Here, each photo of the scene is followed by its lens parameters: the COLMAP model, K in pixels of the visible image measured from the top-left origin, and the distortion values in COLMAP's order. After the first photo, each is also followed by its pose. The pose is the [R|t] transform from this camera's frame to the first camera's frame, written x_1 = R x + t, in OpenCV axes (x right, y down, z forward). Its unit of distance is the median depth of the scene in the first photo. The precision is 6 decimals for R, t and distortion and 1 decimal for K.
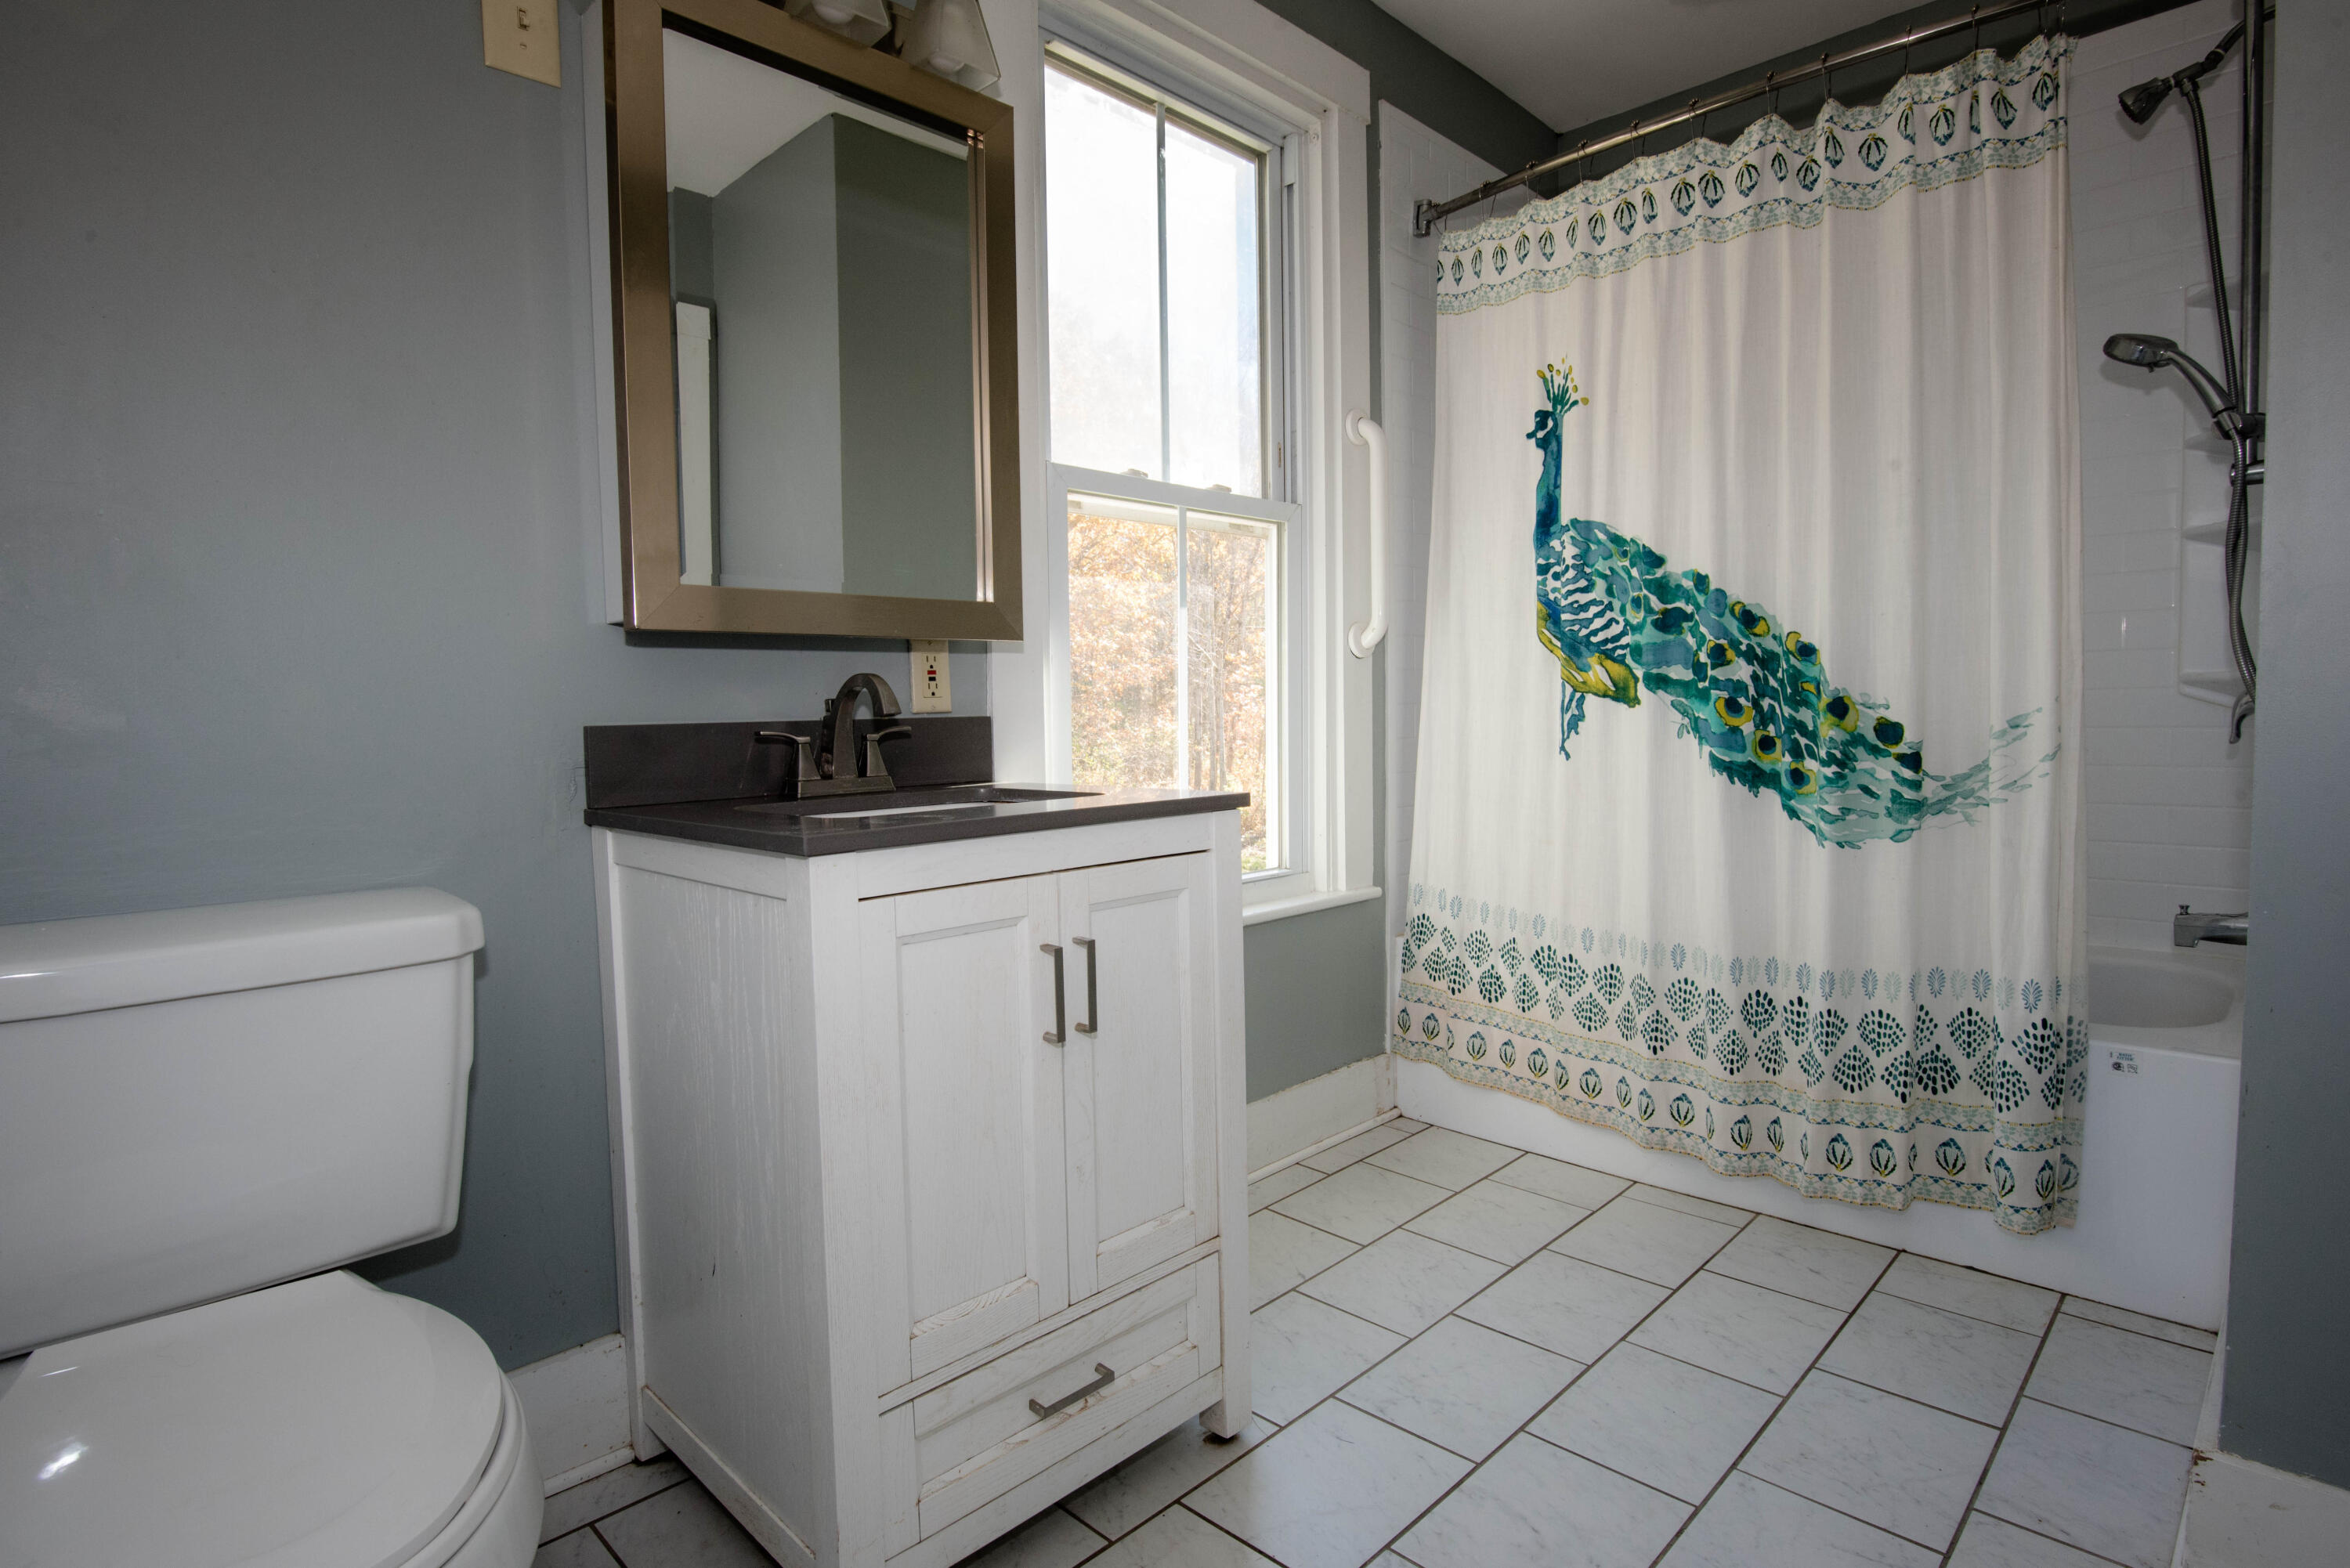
lens RADIAL K [[1187.9, 0, 1175.0], [0, 1187.9, 784.0], [0, 0, 1]] dist [-0.021977, -0.000973]
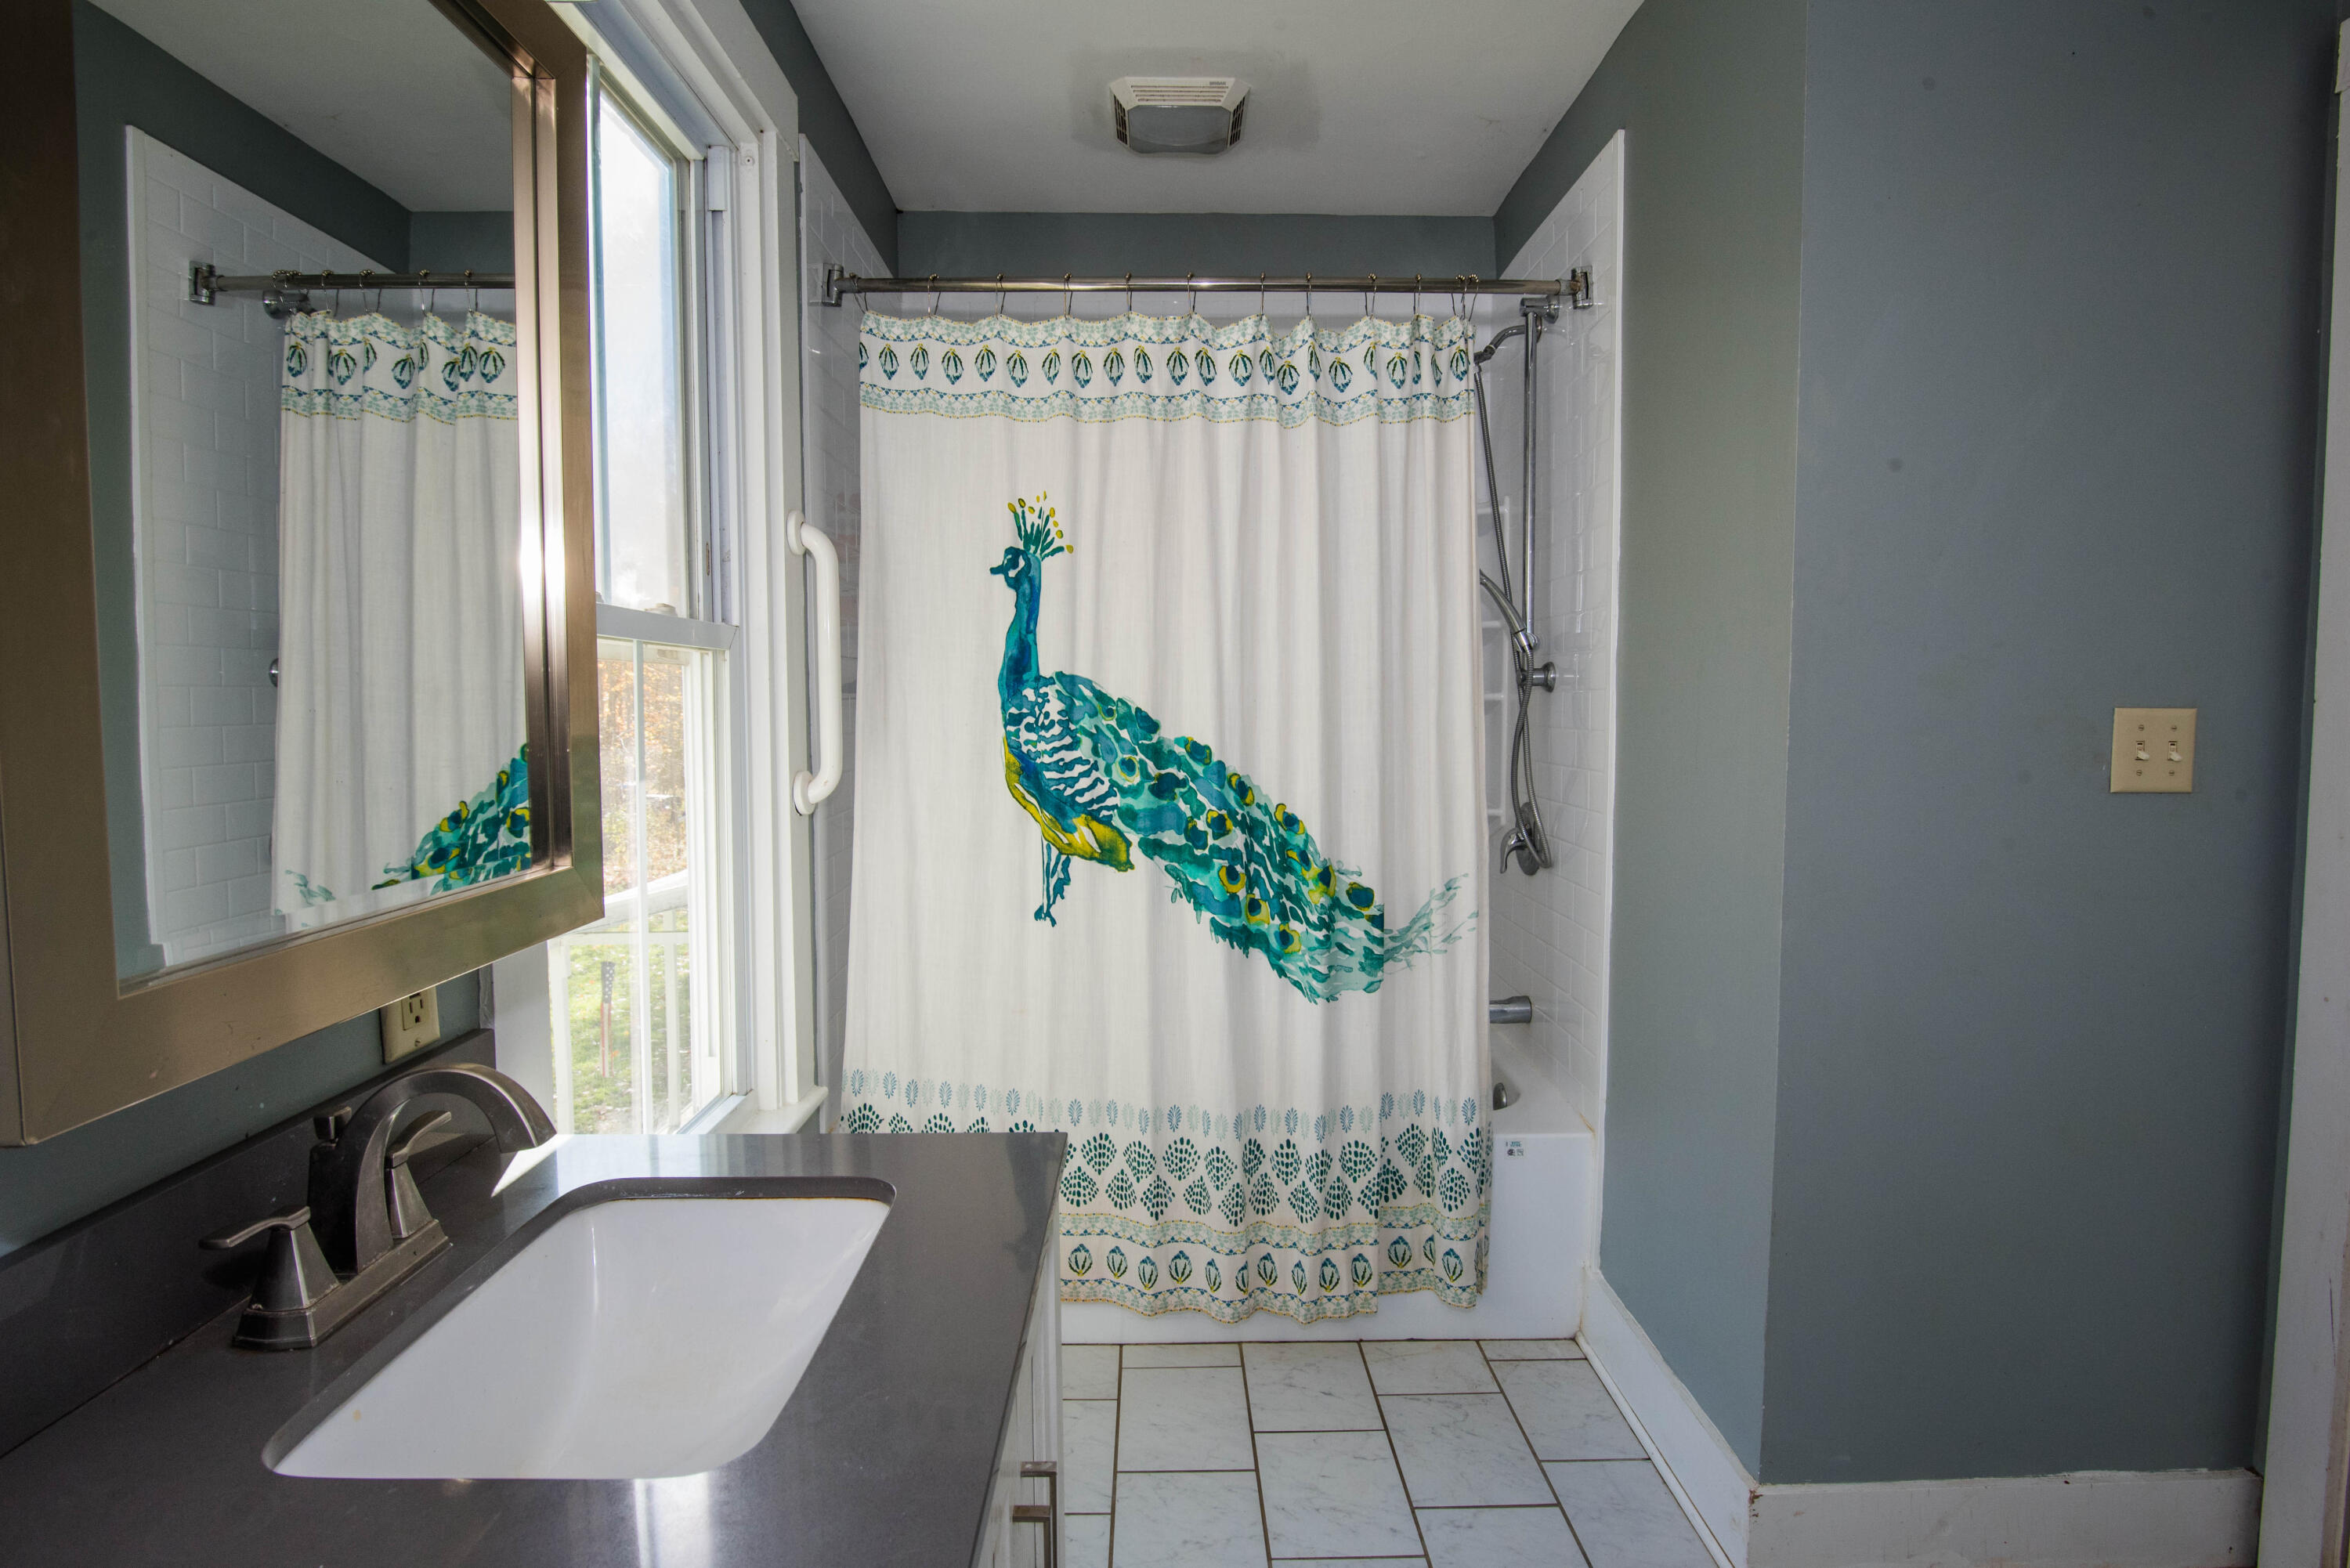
lens RADIAL K [[1187.9, 0, 1175.0], [0, 1187.9, 784.0], [0, 0, 1]] dist [-0.021977, -0.000973]
pose [[0.704091, -0.030485, 0.709455, -0.281605], [0.034370, 0.999370, 0.008832, -0.147341], [-0.709278, 0.018165, 0.704695, 0.287230]]
